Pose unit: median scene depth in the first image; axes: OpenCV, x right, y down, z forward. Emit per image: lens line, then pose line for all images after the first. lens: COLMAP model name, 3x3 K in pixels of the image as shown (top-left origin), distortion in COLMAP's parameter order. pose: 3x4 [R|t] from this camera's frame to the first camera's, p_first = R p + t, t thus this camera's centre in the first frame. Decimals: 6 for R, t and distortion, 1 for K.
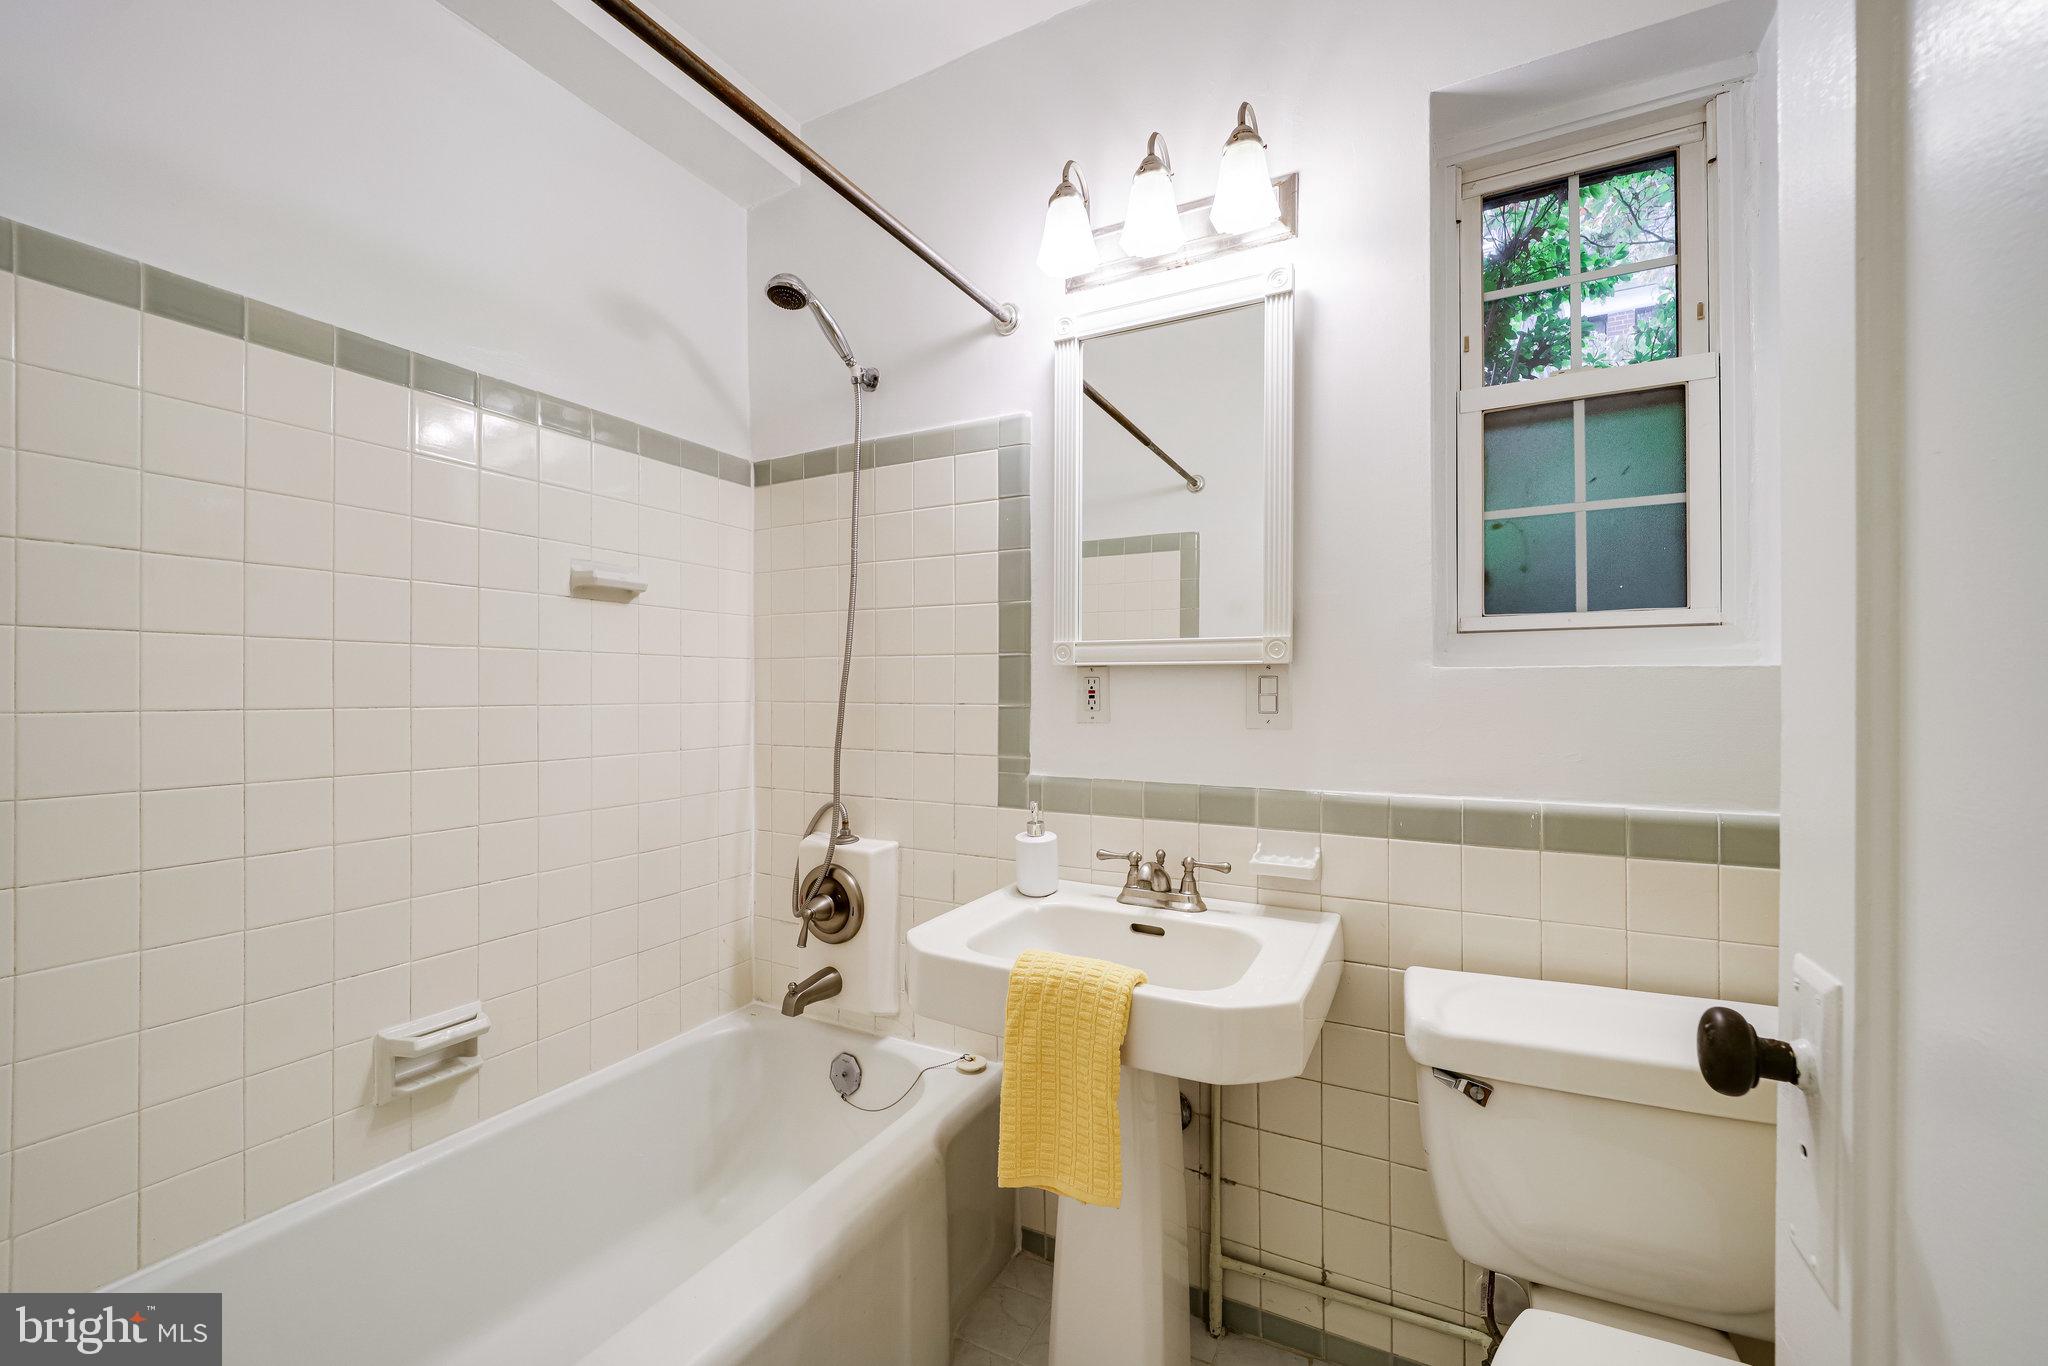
lens RADIAL K [[819.7, 0, 1001.8], [0, 819.7, 693.1], [0, 0, 1]] dist [-0.008330, -0.003402]
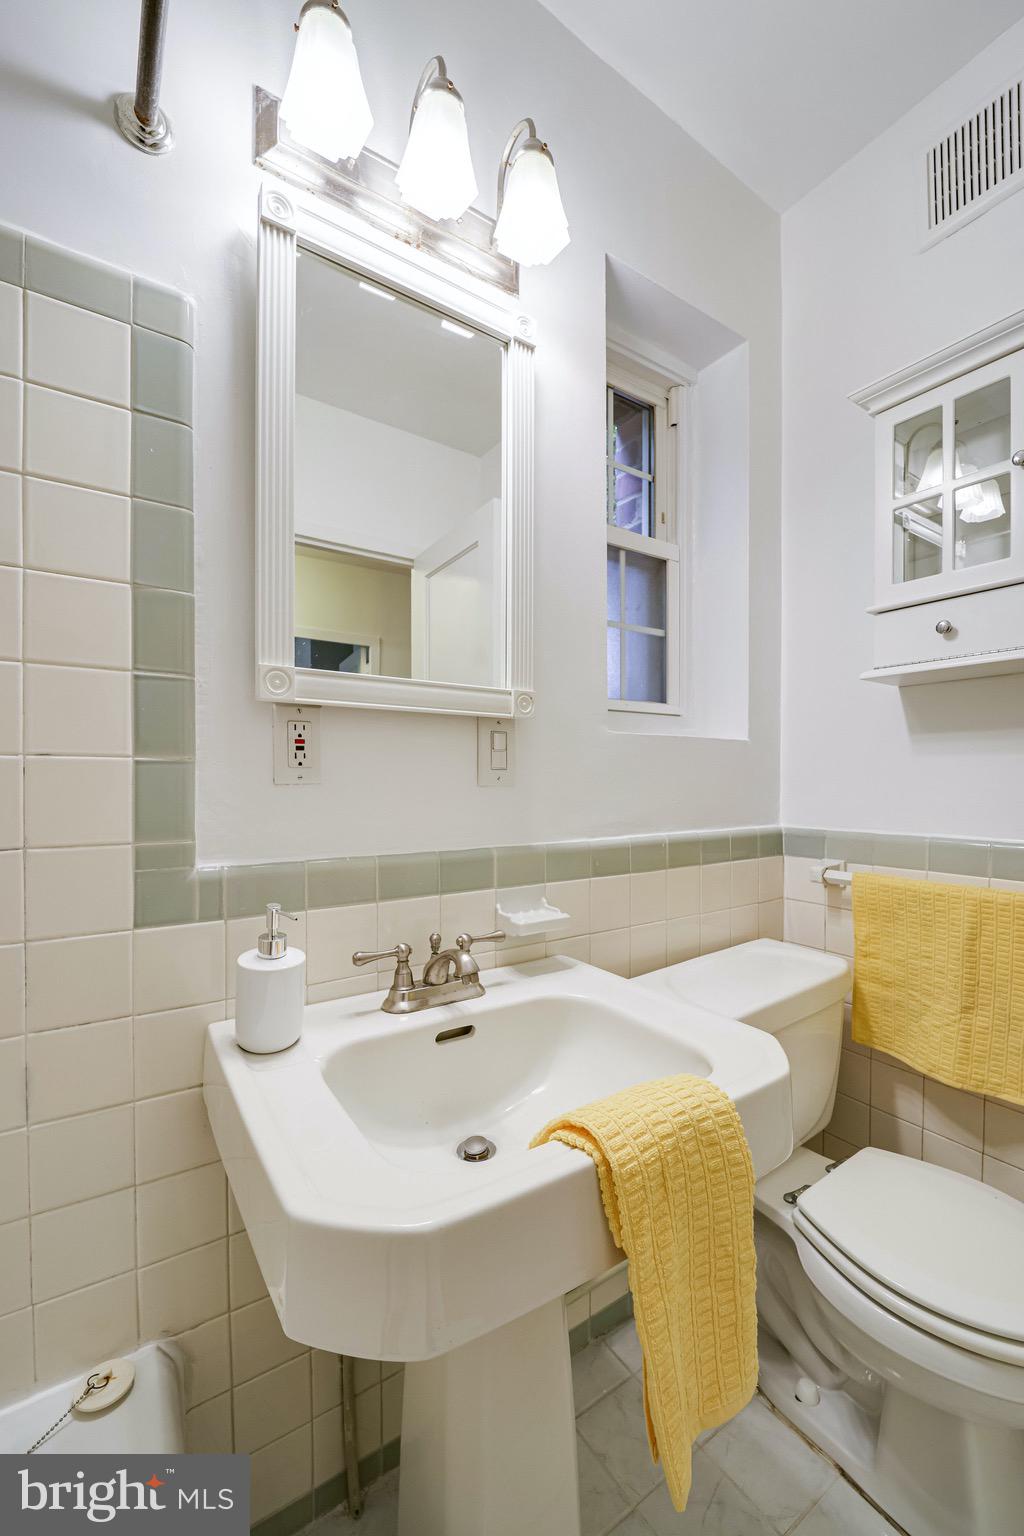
lens RADIAL K [[628.4, 0, 506.0], [0, 628.4, 788.9], [0, 0, 1]] dist [-0.018134, -0.001080]
pose [[0.446285, -0.013836, 0.894784, -0.322630], [0.001507, 0.999891, 0.014710, 0.034649], [-0.894890, -0.005217, 0.446257, 0.626559]]
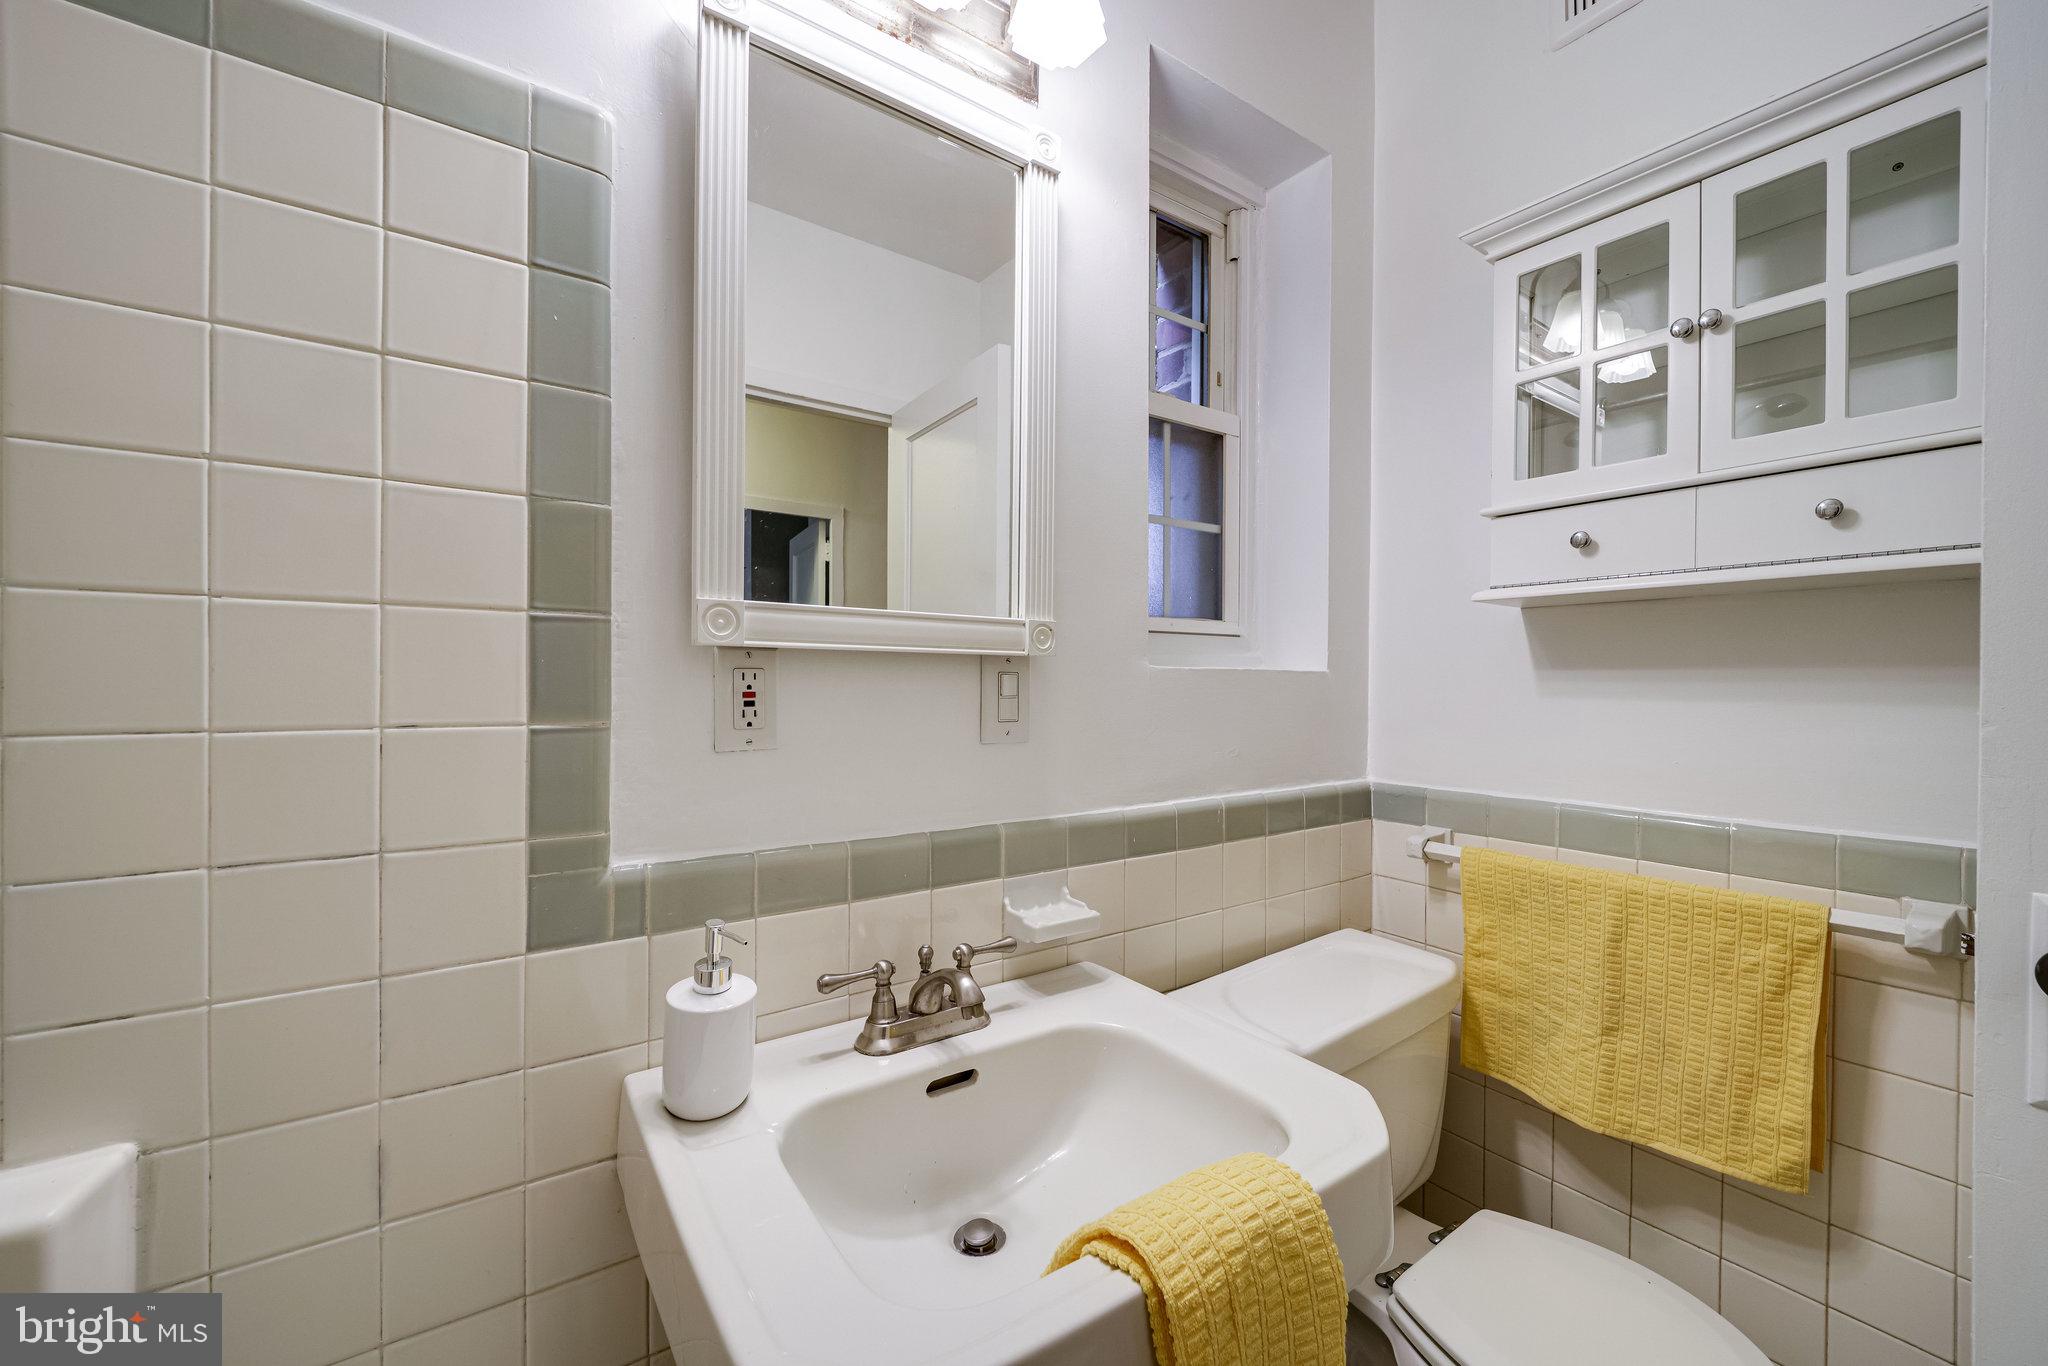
lens RADIAL K [[819.7, 0, 1025.5], [0, 819.7, 685.0], [0, 0, 1]] dist [-0.008330, -0.003402]
pose [[0.423690, -0.004325, 0.905797, -0.327798], [-0.004834, 0.999964, 0.007035, -0.013631], [-0.905794, -0.007360, 0.423653, 0.636275]]
